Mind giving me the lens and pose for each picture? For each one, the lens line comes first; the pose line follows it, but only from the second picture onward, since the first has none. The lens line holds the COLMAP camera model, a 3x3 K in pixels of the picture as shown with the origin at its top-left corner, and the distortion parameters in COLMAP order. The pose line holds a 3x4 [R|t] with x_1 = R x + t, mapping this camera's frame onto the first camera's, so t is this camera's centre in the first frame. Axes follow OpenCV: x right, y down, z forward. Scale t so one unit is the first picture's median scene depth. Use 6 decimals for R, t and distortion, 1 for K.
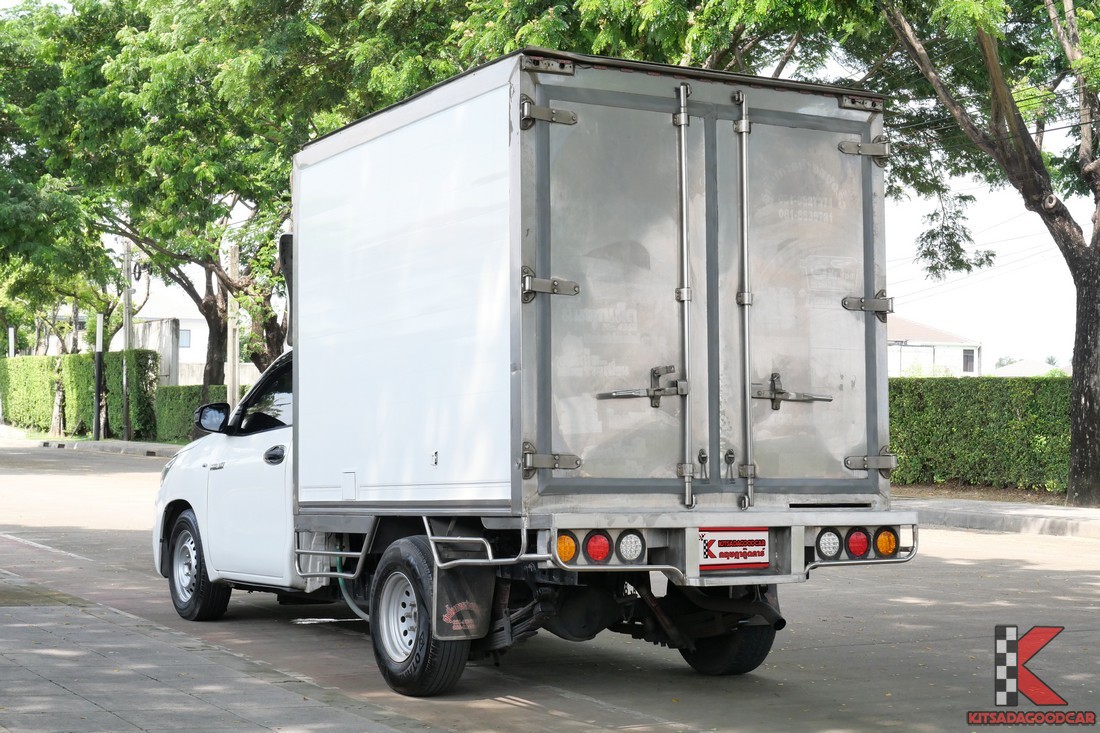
lens RADIAL K [[1909.2, 0, 549.6], [0, 1909.2, 368.0], [0, 0, 1]] dist [0.026613, 0.000000]
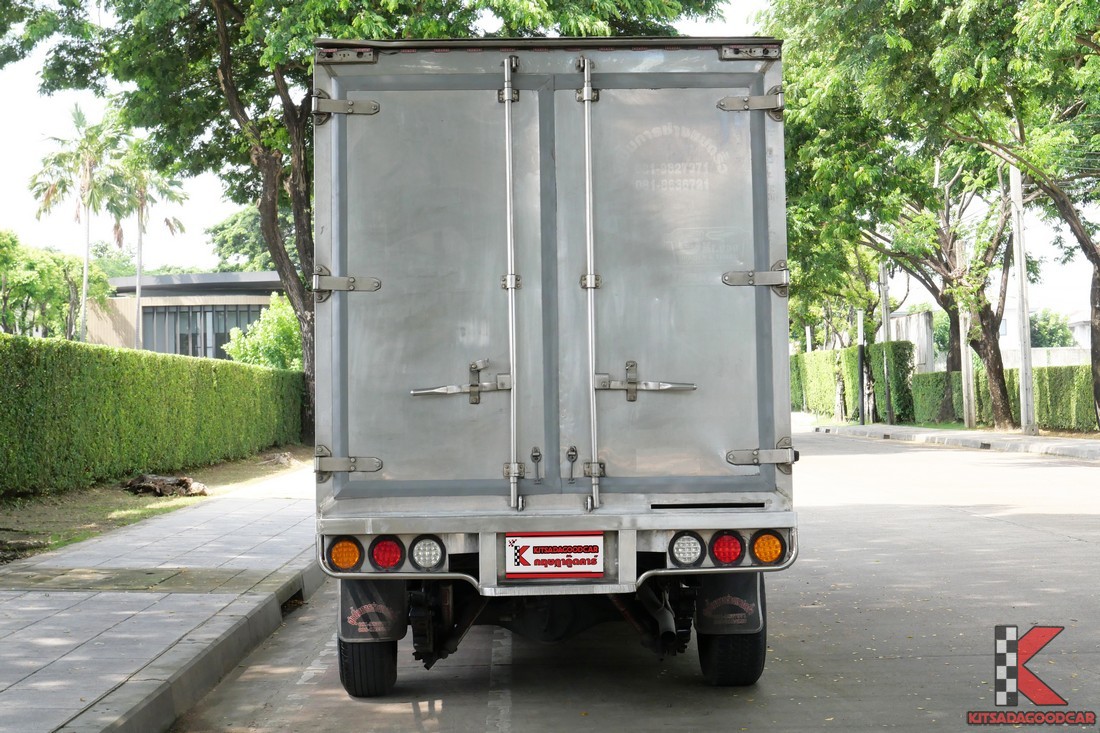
lens RADIAL K [[1715.4, 0, 551.1], [0, 1715.4, 364.6], [0, 0, 1]] dist [-0.021009, 0.000000]
pose [[0.884313, -0.041201, -0.465074, 0.455271], [0.043401, 0.999040, -0.005982, 0.007402], [0.464874, -0.014895, 0.885252, 0.255370]]
